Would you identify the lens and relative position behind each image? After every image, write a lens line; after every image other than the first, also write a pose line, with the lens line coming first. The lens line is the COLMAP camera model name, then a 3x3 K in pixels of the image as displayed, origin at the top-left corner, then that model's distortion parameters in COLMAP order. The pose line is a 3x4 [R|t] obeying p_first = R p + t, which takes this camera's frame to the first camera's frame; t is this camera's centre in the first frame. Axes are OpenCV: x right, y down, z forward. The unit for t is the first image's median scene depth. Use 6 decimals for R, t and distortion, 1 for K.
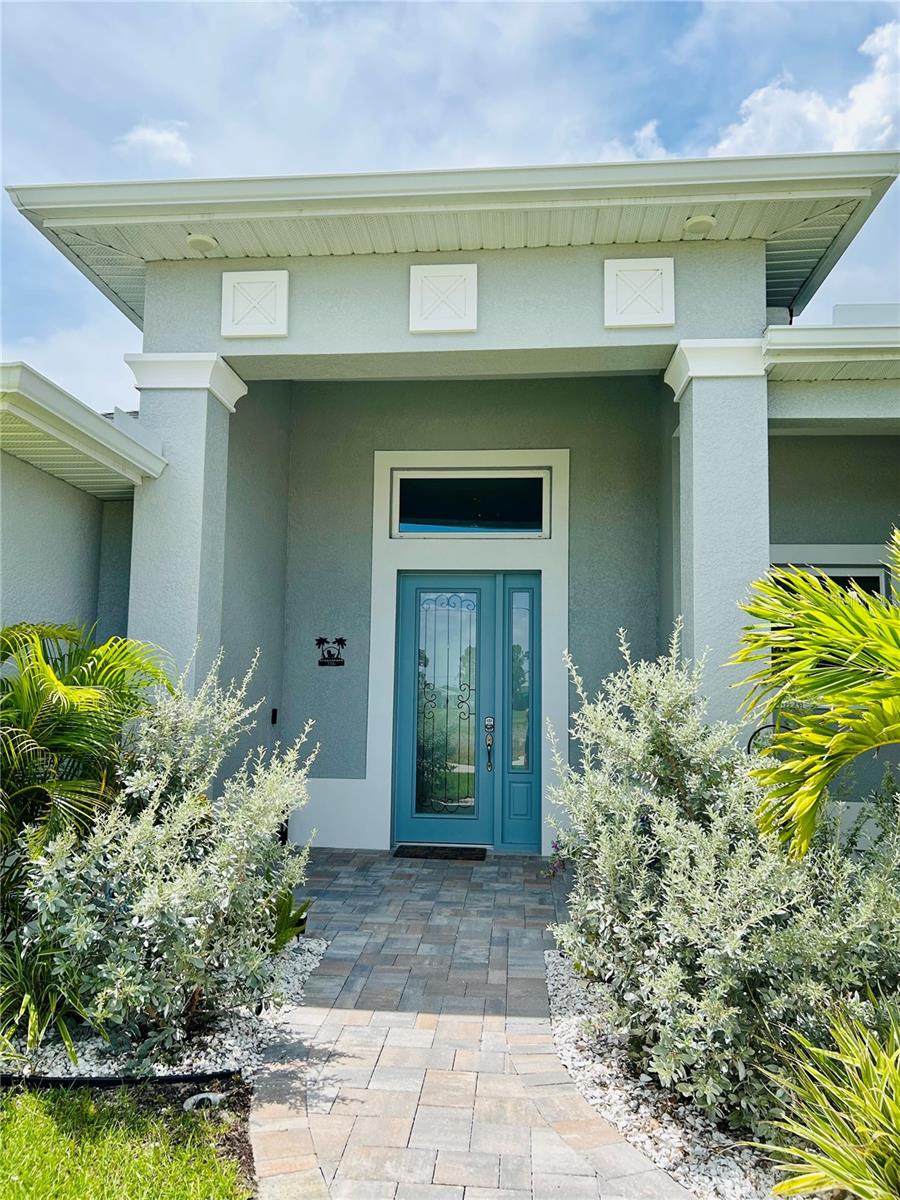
lens RADIAL K [[911.6, 0, 452.3], [0, 911.6, 600.7], [0, 0, 1]] dist [0.050770, -0.058262]
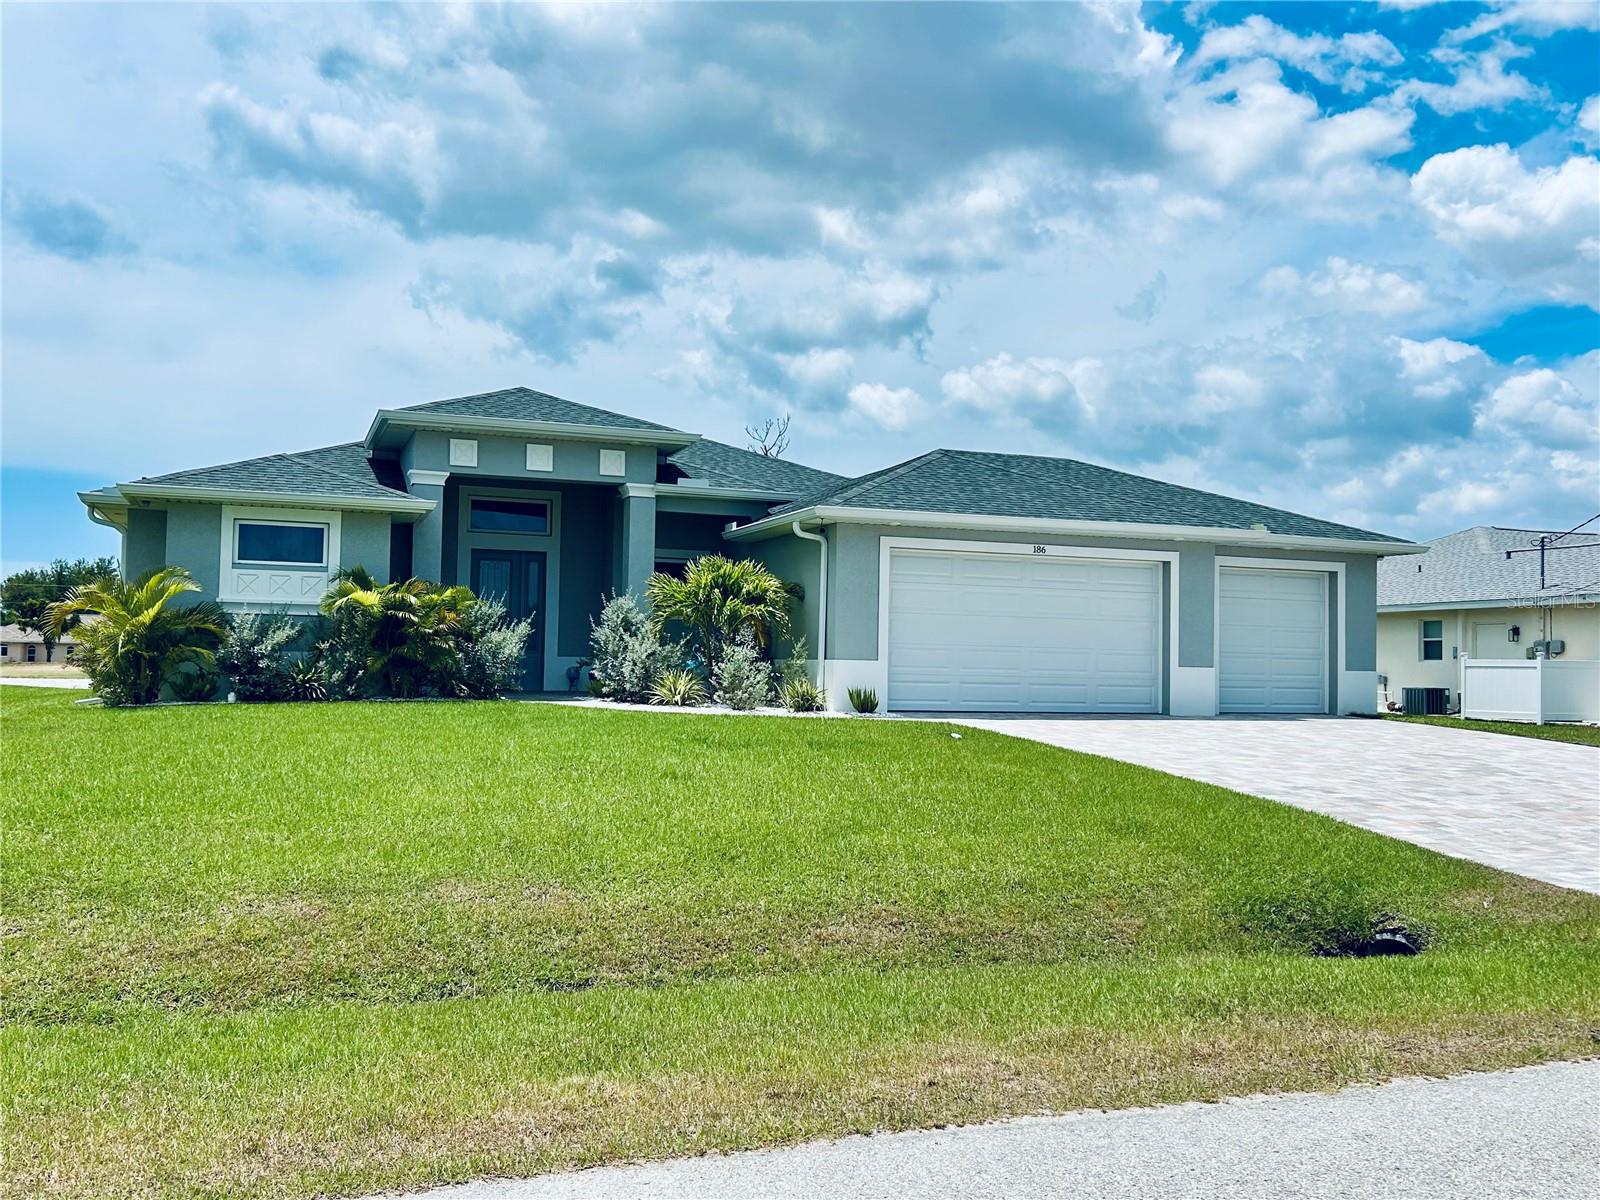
lens RADIAL K [[1351.2, 0, 801.8], [0, 1351.2, 601.4], [0, 0, 1]] dist [0.004479, 0.000275]
pose [[0.908017, 0.011840, 0.418767, -0.987537], [-0.037395, 0.997901, 0.052869, -0.161767], [-0.417262, -0.063666, 0.906553, -2.976067]]
